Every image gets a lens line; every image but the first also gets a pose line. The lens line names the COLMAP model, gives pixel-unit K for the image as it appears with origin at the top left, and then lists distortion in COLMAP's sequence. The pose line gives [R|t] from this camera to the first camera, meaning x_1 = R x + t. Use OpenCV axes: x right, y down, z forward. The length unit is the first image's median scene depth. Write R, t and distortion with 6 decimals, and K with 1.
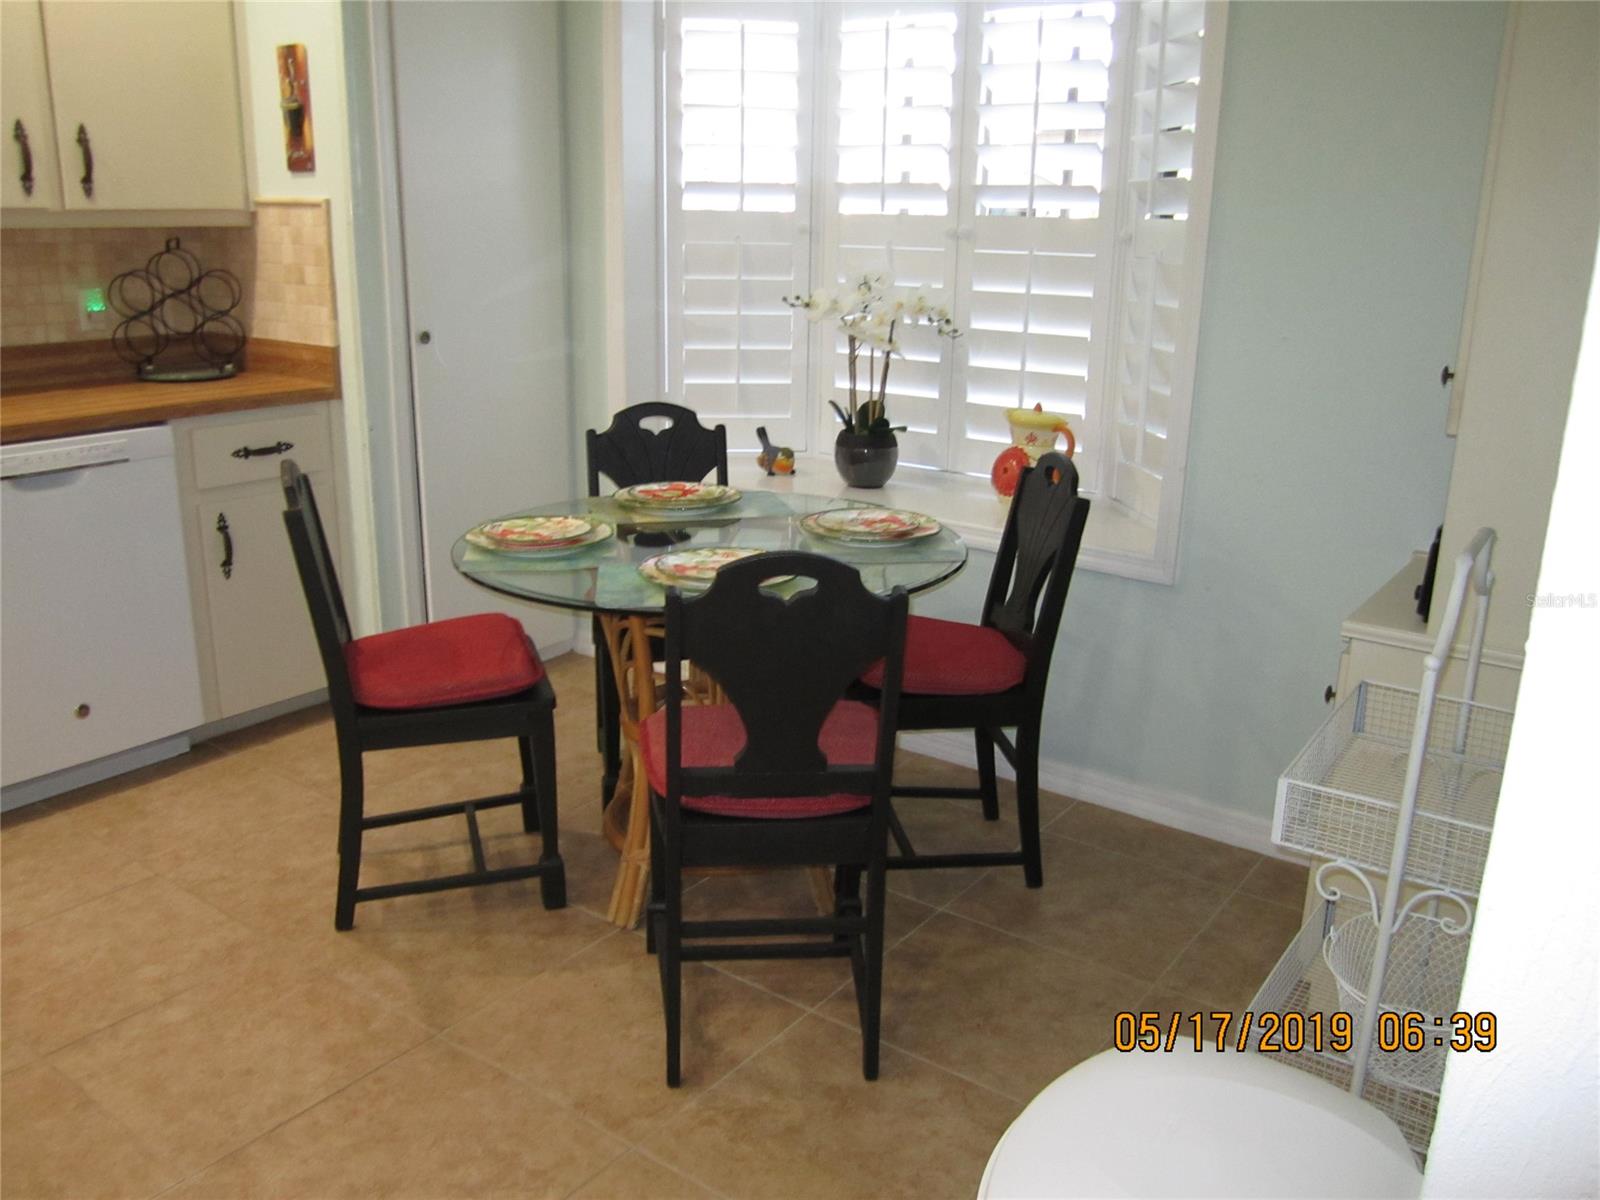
lens RADIAL K [[1303.8, 0, 793.5], [0, 1303.8, 600.7], [0, 0, 1]] dist [-0.079786, 0.037265]
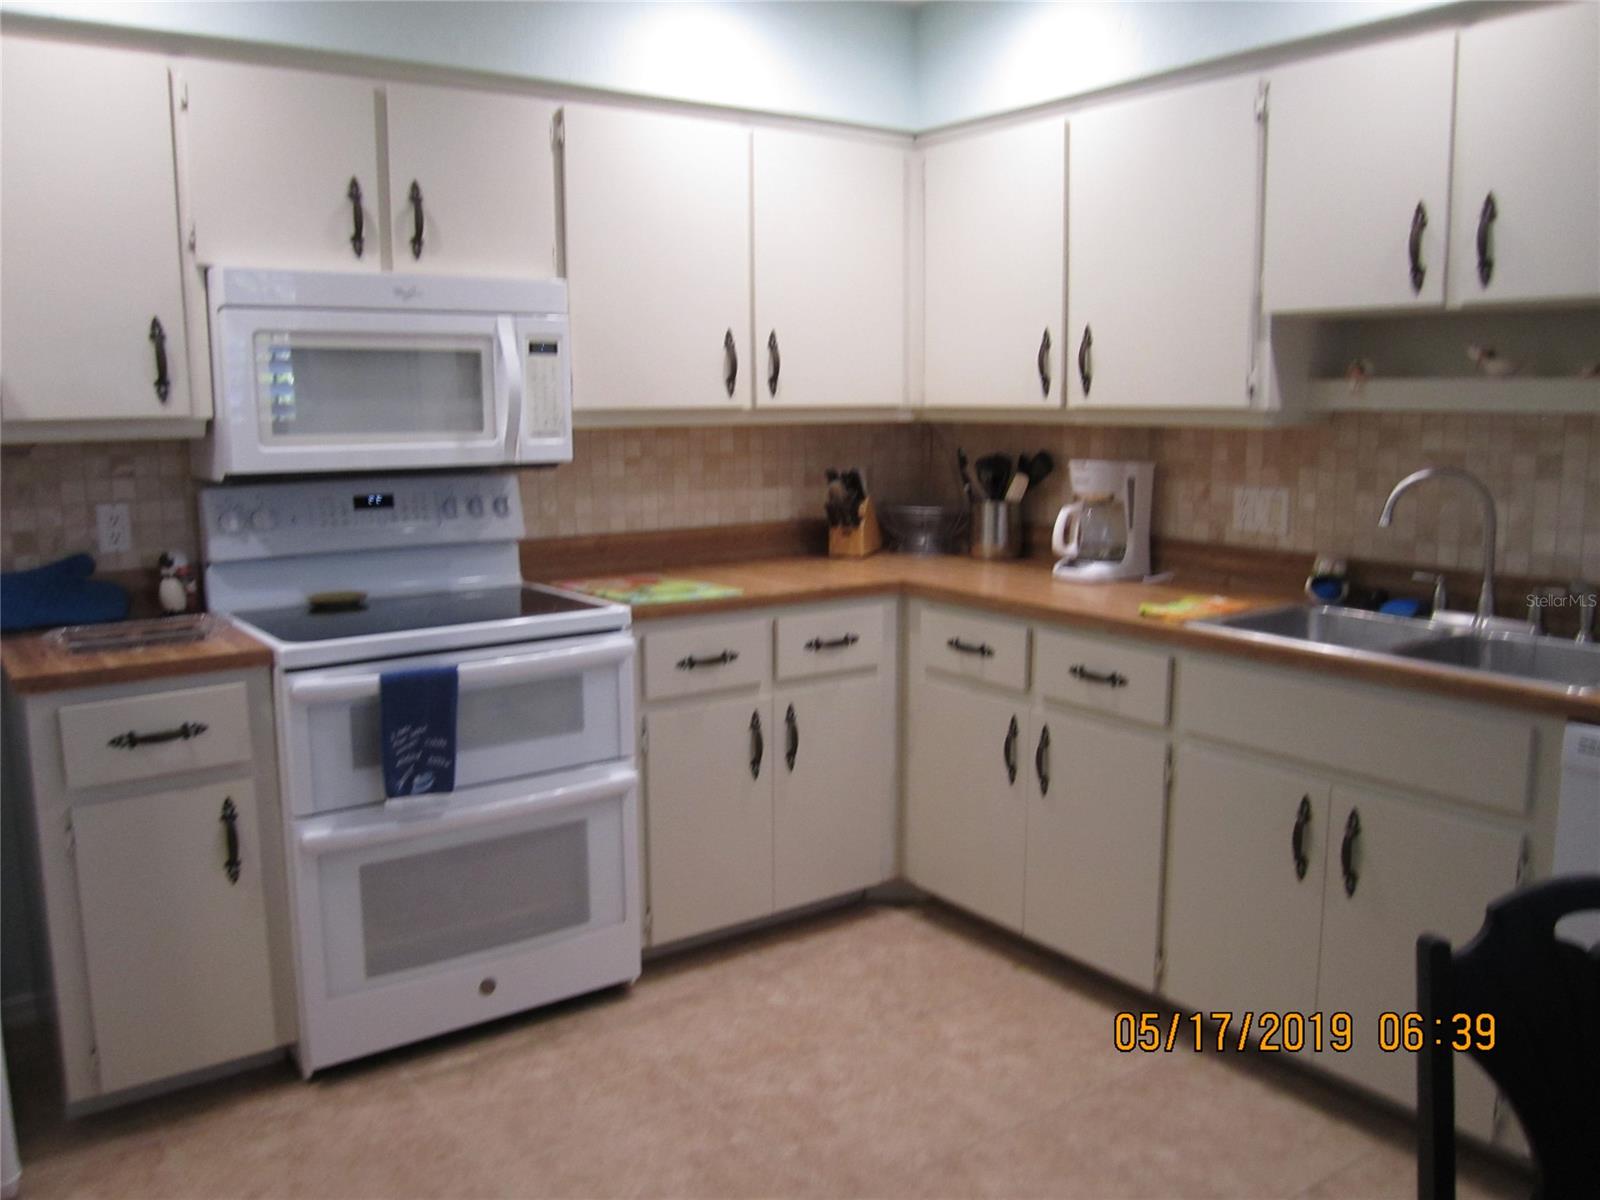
lens RADIAL K [[1303.8, 0, 793.5], [0, 1303.8, 600.7], [0, 0, 1]] dist [-0.079786, 0.037265]
pose [[0.861974, 0.044388, -0.505006, 0.058347], [-0.115510, 0.987153, -0.110392, -0.034553], [0.493618, 0.153488, 0.856027, 0.121782]]
